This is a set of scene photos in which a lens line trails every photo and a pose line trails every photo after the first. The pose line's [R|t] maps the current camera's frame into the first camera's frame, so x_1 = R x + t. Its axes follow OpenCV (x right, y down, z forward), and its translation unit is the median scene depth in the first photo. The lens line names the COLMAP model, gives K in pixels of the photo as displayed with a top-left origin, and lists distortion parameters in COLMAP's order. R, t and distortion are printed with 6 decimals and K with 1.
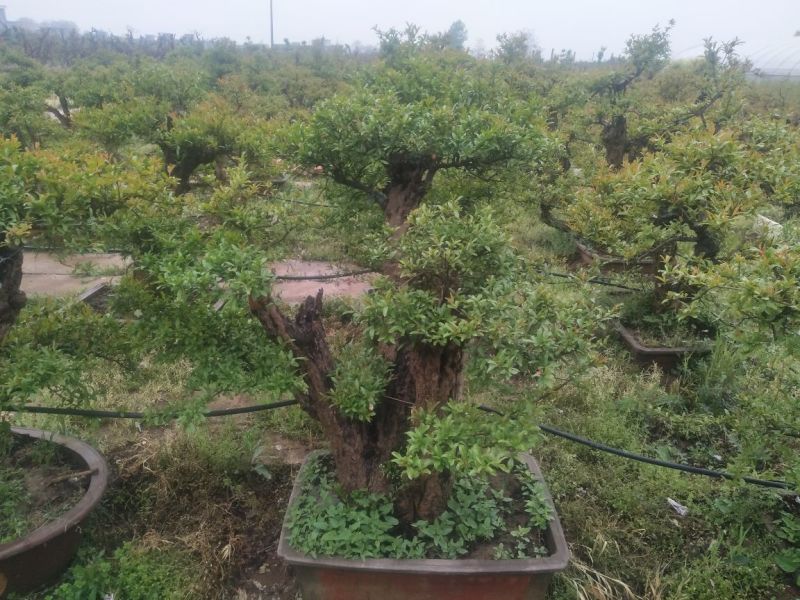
lens RADIAL K [[612.4, 0, 400.0], [0, 612.4, 300.0], [0, 0, 1]] dist [0.124068, -0.132703]
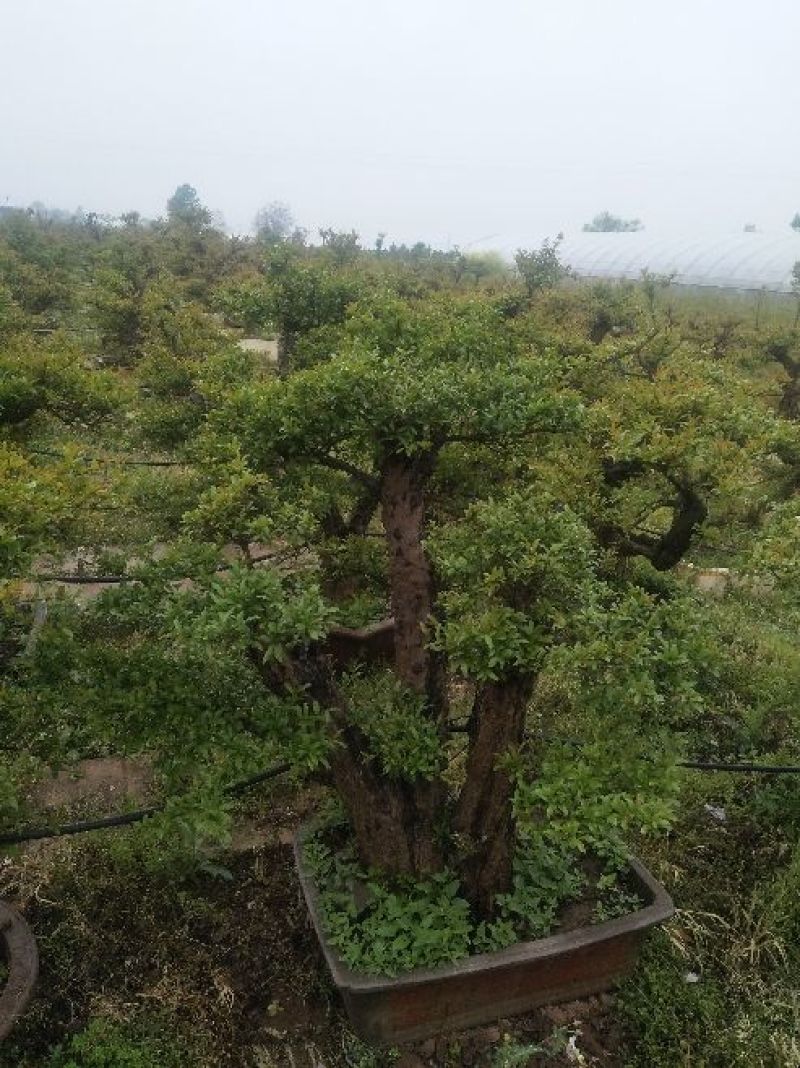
lens RADIAL K [[817.6, 0, 400.0], [0, 817.6, 534.0], [0, 0, 1]] dist [0.124068, -0.132703]
pose [[0.943548, -0.078488, 0.321802, -0.355482], [0.086299, 0.996219, -0.010055, -0.091844], [-0.319795, 0.037258, 0.946754, 0.022317]]
